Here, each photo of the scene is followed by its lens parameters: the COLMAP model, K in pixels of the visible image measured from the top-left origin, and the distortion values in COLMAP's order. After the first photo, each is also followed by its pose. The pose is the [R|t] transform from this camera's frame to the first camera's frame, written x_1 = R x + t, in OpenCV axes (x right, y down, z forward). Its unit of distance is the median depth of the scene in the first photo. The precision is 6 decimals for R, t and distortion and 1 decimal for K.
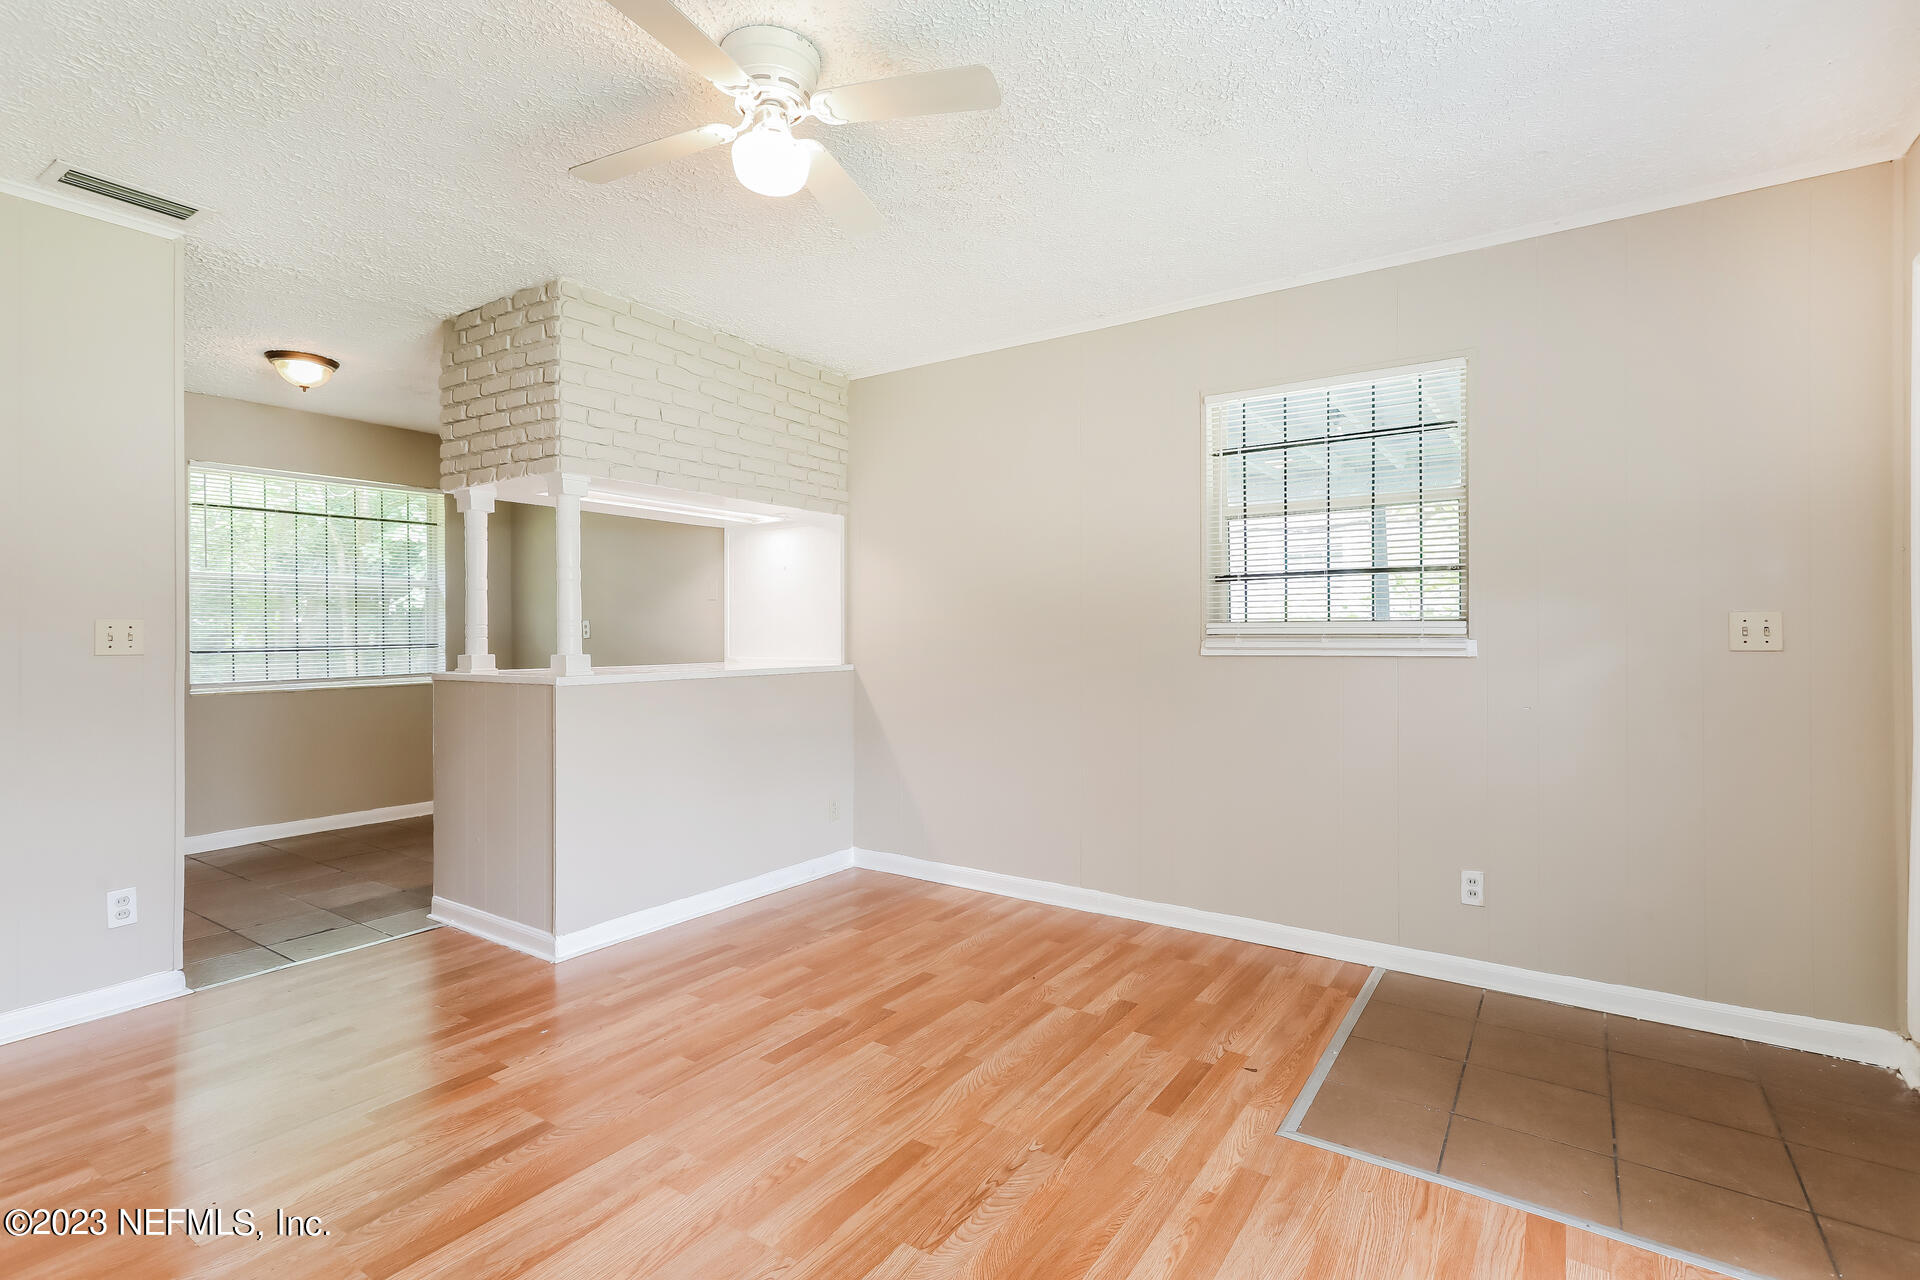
lens RADIAL K [[918.7, 0, 965.6], [0, 918.7, 627.0], [0, 0, 1]] dist [0.021333, 0.000304]
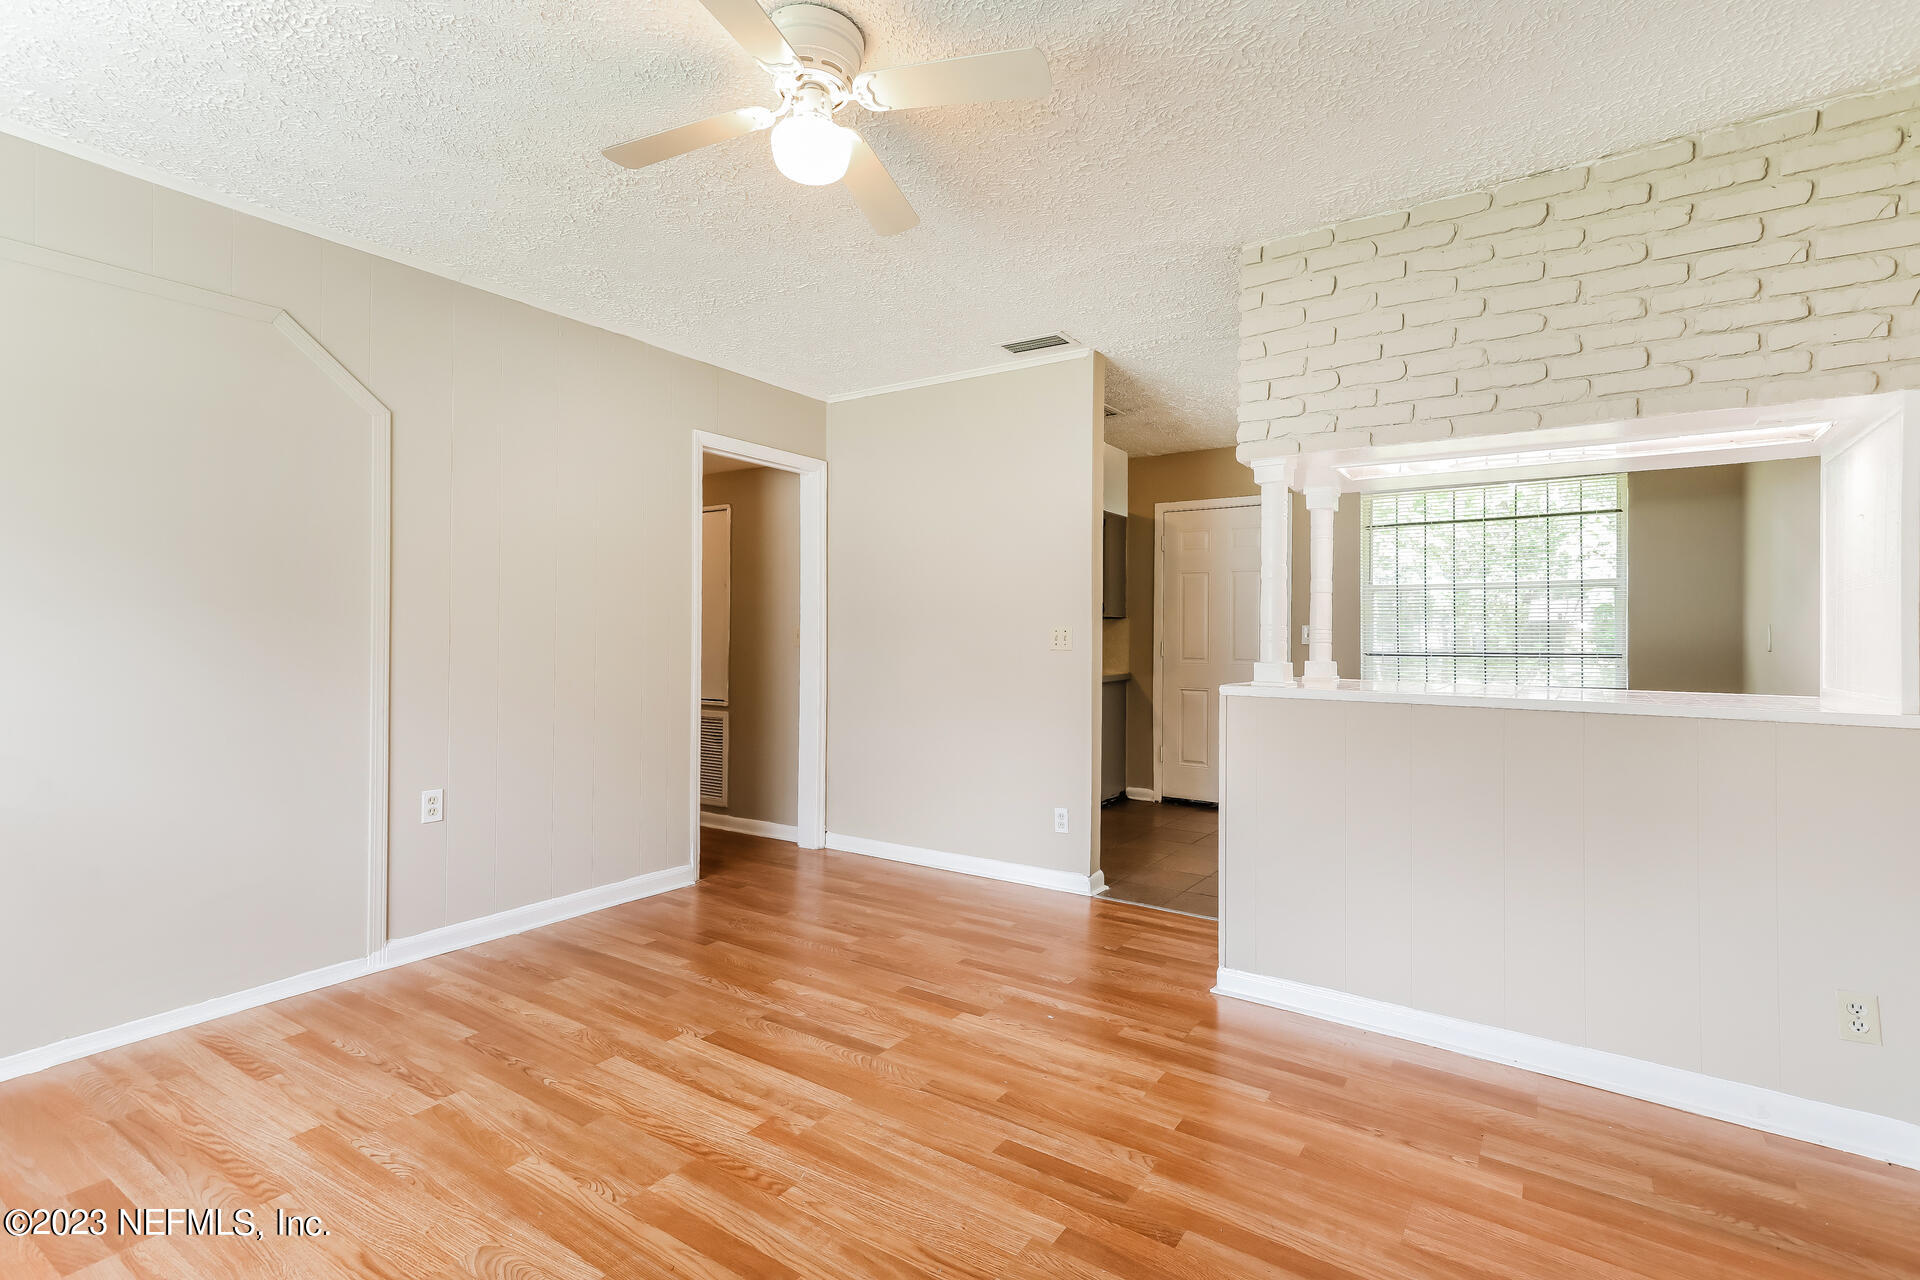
lens RADIAL K [[918.7, 0, 973.4], [0, 918.7, 633.0], [0, 0, 1]] dist [0.021333, 0.000304]
pose [[-0.016389, -0.001560, -0.999864, 0.520228], [-0.004676, 0.999988, -0.001484, 0.005157], [0.999855, 0.004651, -0.016396, 0.821954]]
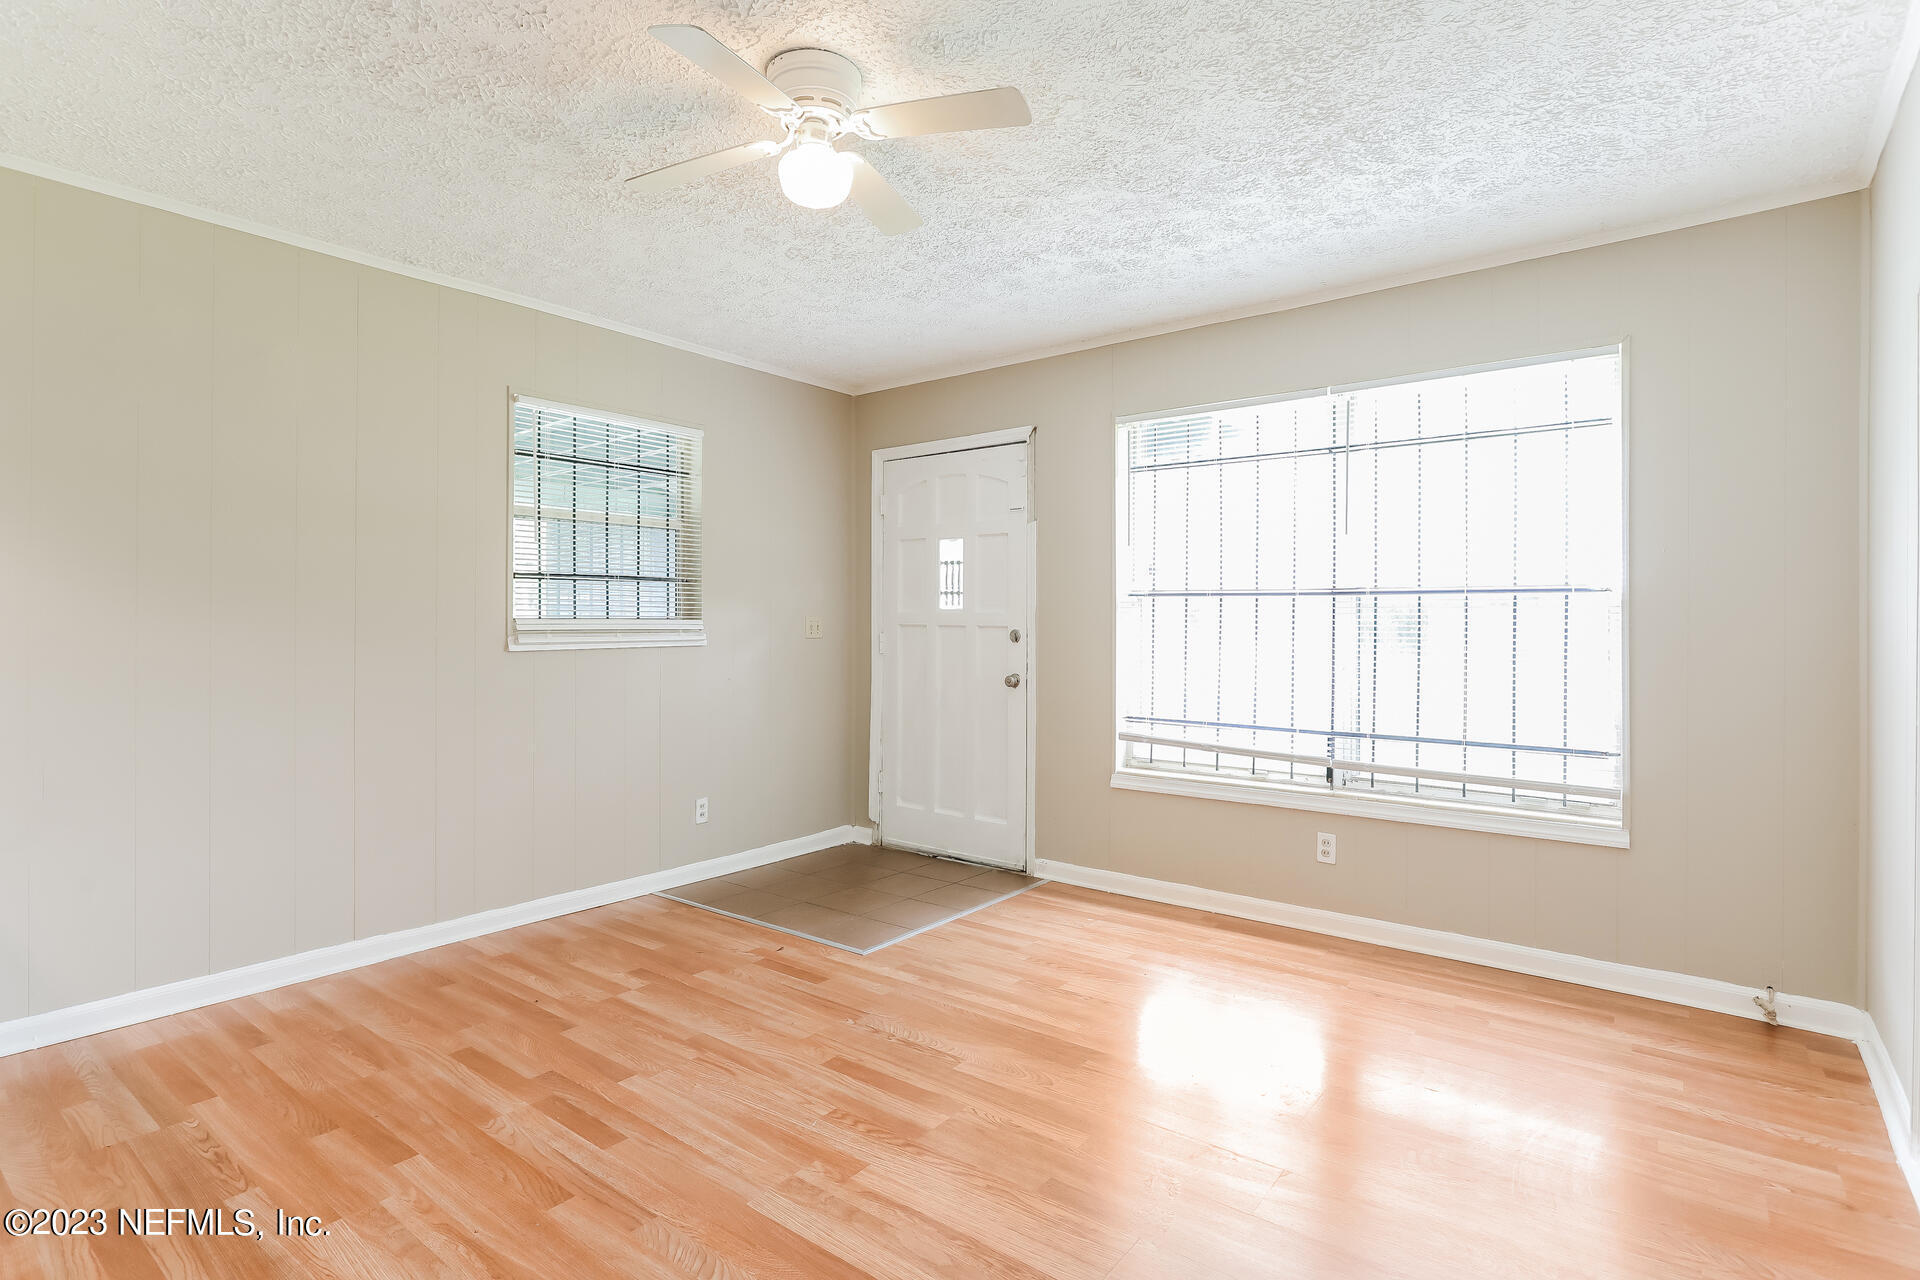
lens RADIAL K [[918.7, 0, 962.0], [0, 918.7, 643.8], [0, 0, 1]] dist [0.021333, 0.000304]
pose [[0.084467, -0.016735, 0.996286, -0.842914], [-0.004369, 0.999843, 0.017165, 0.003995], [-0.996417, -0.005803, 0.084381, 0.517437]]
